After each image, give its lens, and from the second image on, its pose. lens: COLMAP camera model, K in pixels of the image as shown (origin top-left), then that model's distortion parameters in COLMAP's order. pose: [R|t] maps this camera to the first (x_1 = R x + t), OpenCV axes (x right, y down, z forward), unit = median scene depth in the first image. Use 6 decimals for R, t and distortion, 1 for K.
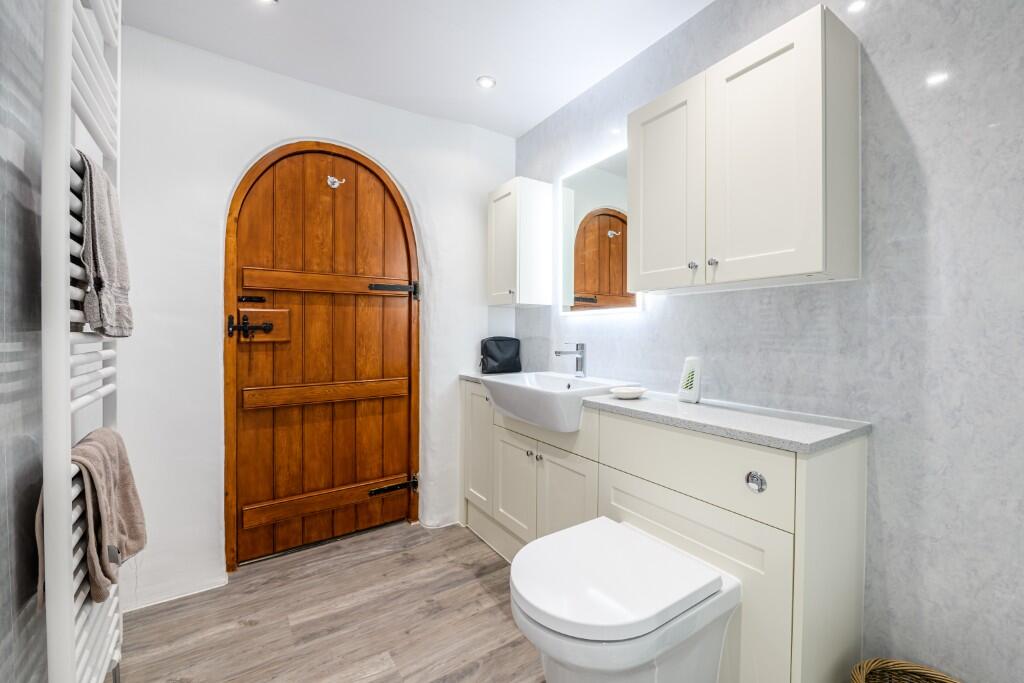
lens RADIAL K [[415.5, 0, 511.3], [0, 415.5, 336.6], [0, 0, 1]] dist [-0.001023, -0.000229]
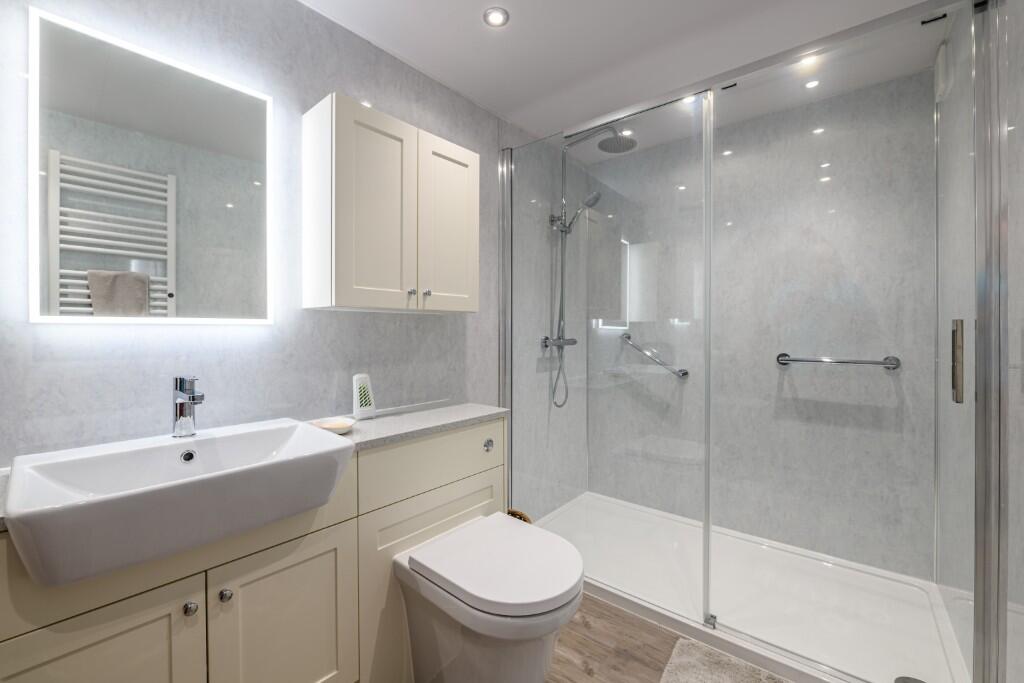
lens RADIAL K [[432.2, 0, 510.2], [0, 432.2, 330.2], [0, 0, 1]] dist [0.000416, 0.000027]
pose [[-0.290257, -0.004945, 0.956936, -0.742389], [0.004056, 0.999971, 0.006397, -0.070118], [-0.956940, 0.005738, -0.290228, 1.043449]]
